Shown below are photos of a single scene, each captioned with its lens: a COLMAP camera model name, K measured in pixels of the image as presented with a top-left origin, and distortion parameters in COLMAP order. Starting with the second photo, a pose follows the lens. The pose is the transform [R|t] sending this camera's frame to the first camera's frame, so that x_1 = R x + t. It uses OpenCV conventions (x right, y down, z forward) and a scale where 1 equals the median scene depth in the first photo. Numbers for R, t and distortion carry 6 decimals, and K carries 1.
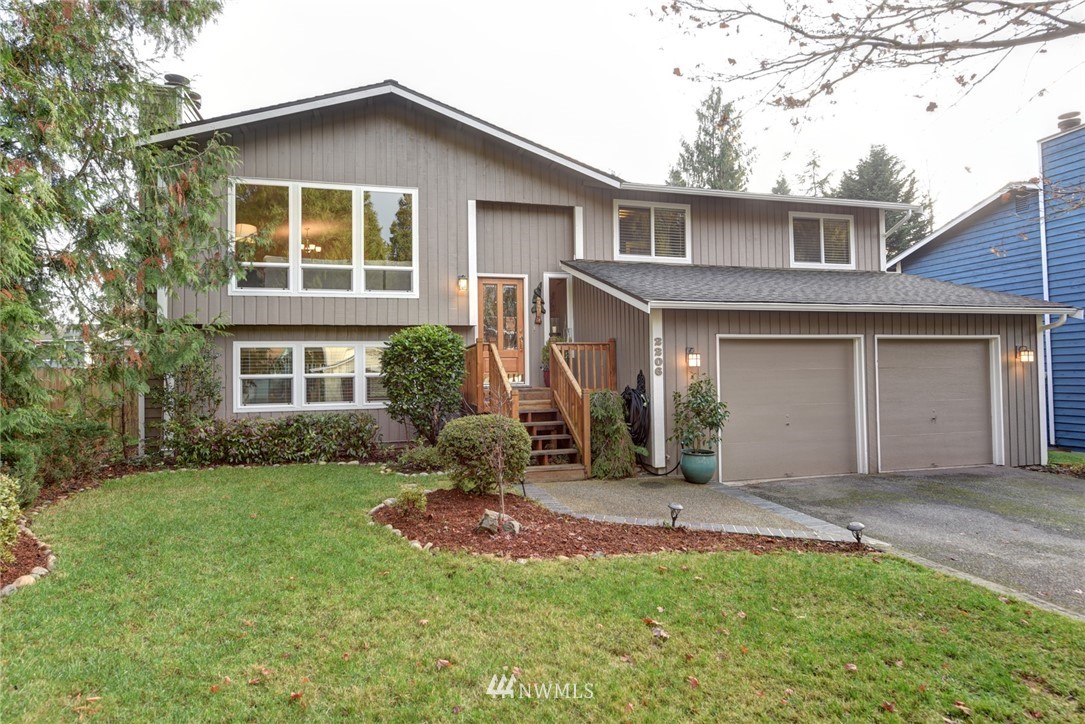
lens RADIAL K [[650.5, 0, 544.2], [0, 650.5, 362.4], [0, 0, 1]] dist [0.004355, 0.000066]
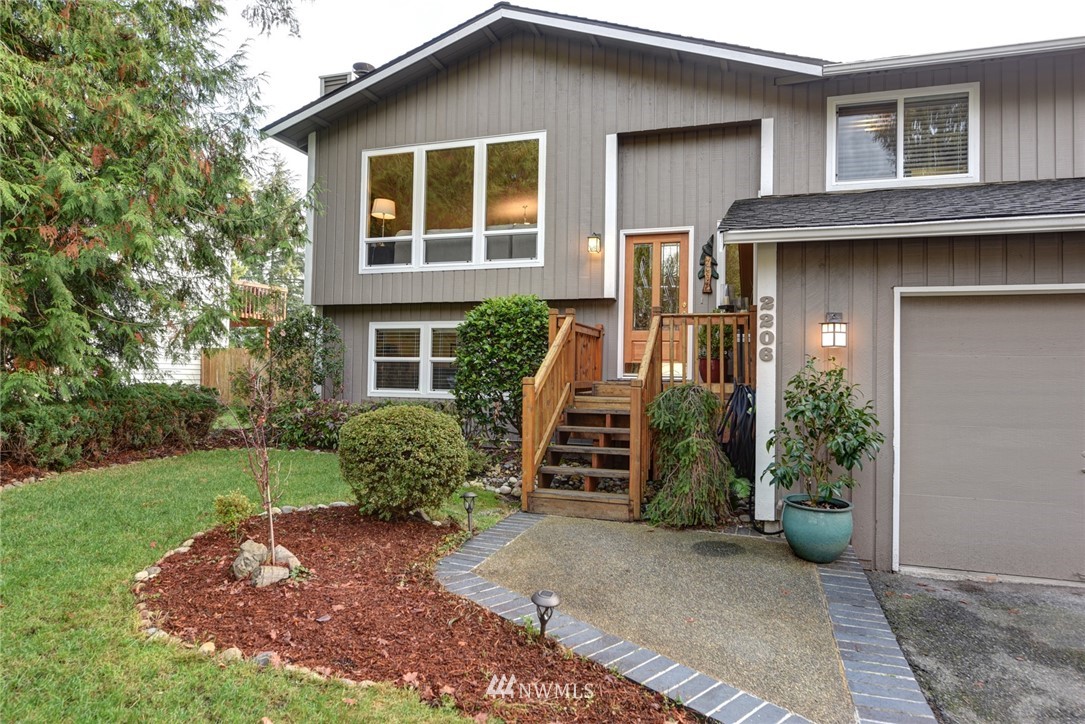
lens RADIAL K [[672.0, 0, 542.2], [0, 672.0, 360.4], [0, 0, 1]] dist [0.004738, 0.000190]
pose [[0.819293, 0.015599, -0.573162, 0.295231], [-0.018660, 0.999826, 0.000537, 0.018436], [0.573071, 0.010255, 0.819442, 0.325749]]
